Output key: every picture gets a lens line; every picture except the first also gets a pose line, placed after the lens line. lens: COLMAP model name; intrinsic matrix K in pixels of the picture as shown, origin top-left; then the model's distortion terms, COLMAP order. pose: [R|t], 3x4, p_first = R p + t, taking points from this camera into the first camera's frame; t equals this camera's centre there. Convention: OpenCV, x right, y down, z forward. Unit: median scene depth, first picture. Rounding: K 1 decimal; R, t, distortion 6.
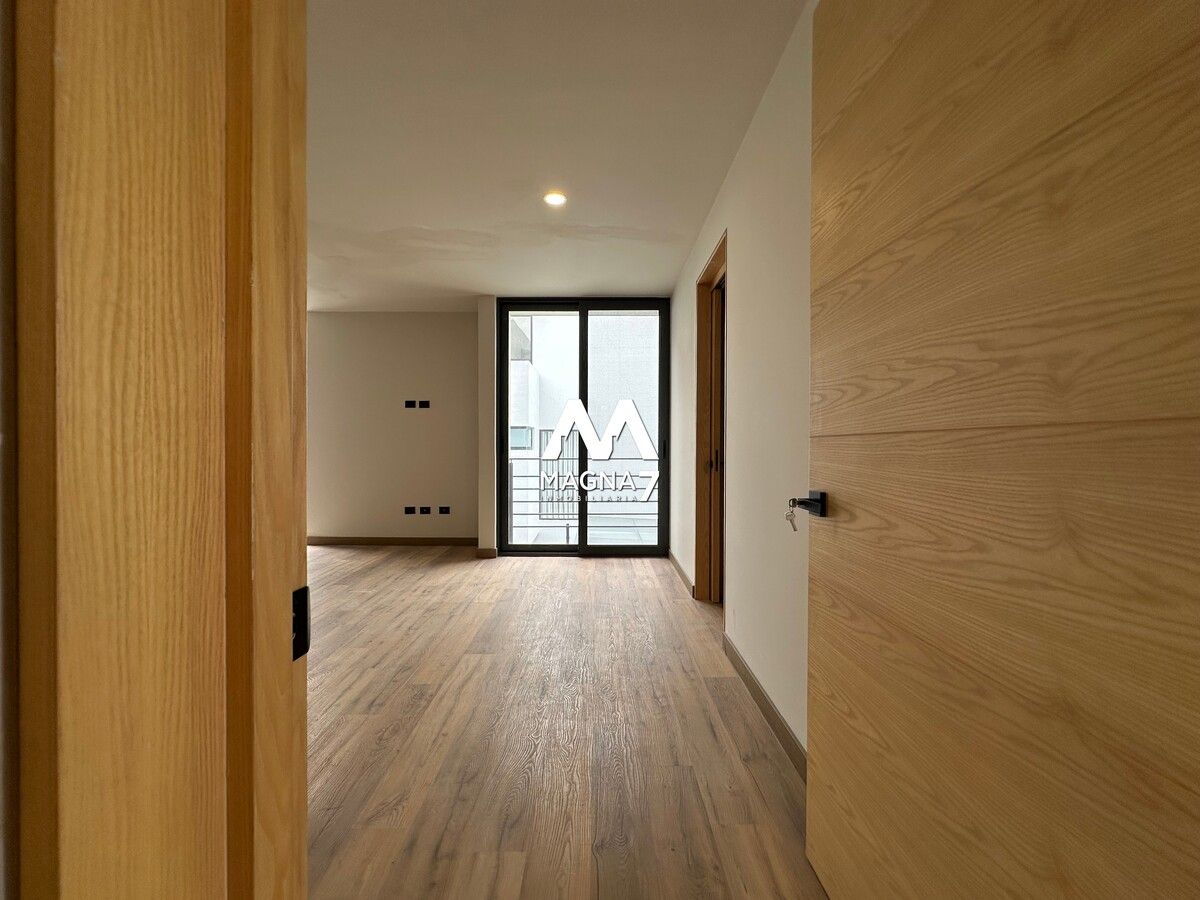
lens RADIAL K [[480.2, 0, 599.6], [0, 480.2, 446.0], [0, 0, 1]] dist [0.000830, 0.000335]
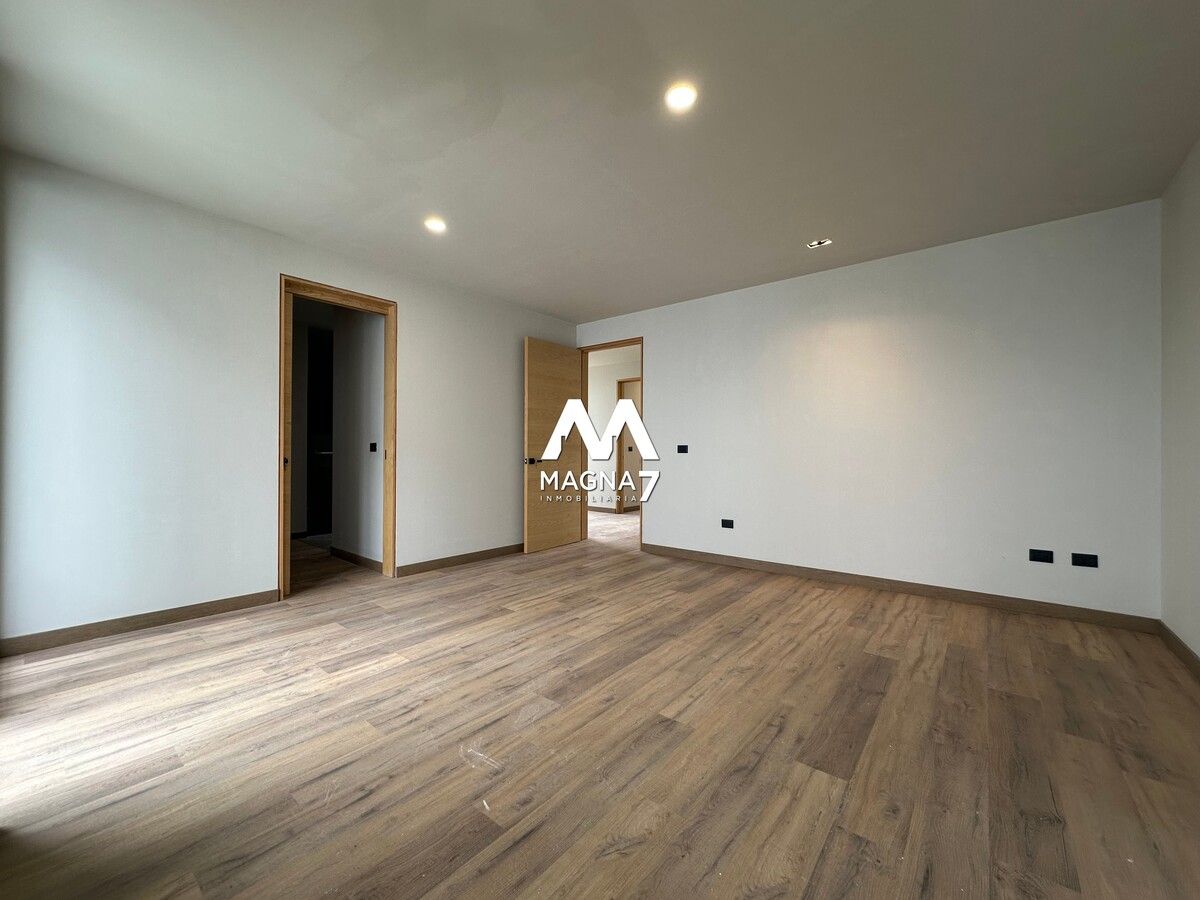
lens RADIAL K [[480.2, 0, 601.6], [0, 480.2, 454.8], [0, 0, 1]] dist [0.000830, 0.000335]
pose [[-0.777147, -0.011405, 0.629215, -0.980302], [-0.009855, 0.999934, 0.005953, 0.011666], [-0.629242, -0.001575, -0.777208, 1.449100]]
